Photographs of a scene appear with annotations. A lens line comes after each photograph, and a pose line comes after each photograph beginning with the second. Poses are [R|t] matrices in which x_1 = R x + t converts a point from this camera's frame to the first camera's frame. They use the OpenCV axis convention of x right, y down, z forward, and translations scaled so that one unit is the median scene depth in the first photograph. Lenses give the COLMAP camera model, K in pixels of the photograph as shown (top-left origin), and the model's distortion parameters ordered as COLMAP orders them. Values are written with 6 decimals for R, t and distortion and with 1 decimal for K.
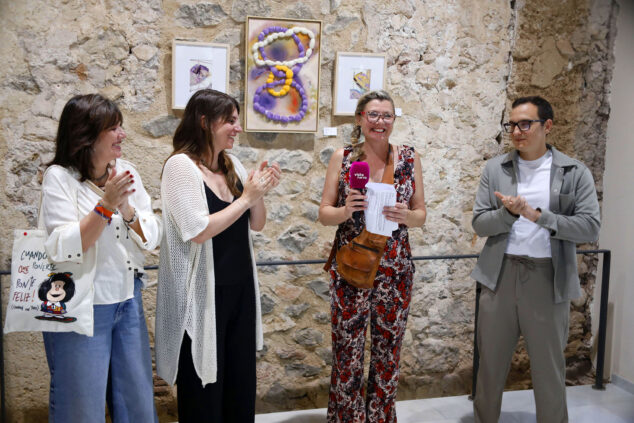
lens RADIAL K [[655.6, 0, 317.0], [0, 655.6, 211.5], [0, 0, 1]] dist [0.072280, 0.002523]
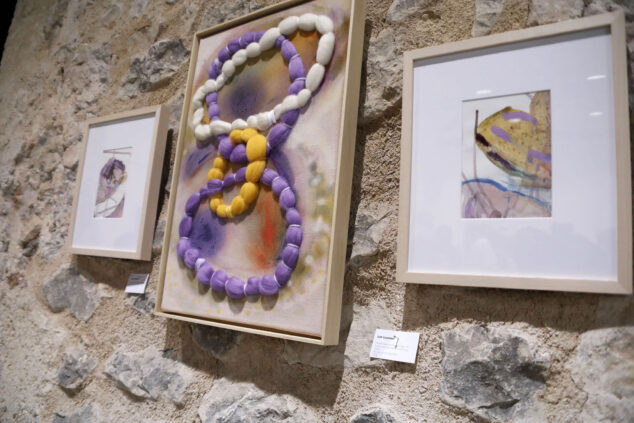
lens RADIAL K [[495.9, 0, 317.0], [0, 495.9, 211.5], [0, 0, 1]] dist [-0.163580, 0.000866]
pose [[0.657183, -0.092449, -0.748040, 0.154523], [-0.185072, 0.942274, -0.279047, -0.117626], [0.730656, 0.321826, 0.602137, 0.883452]]
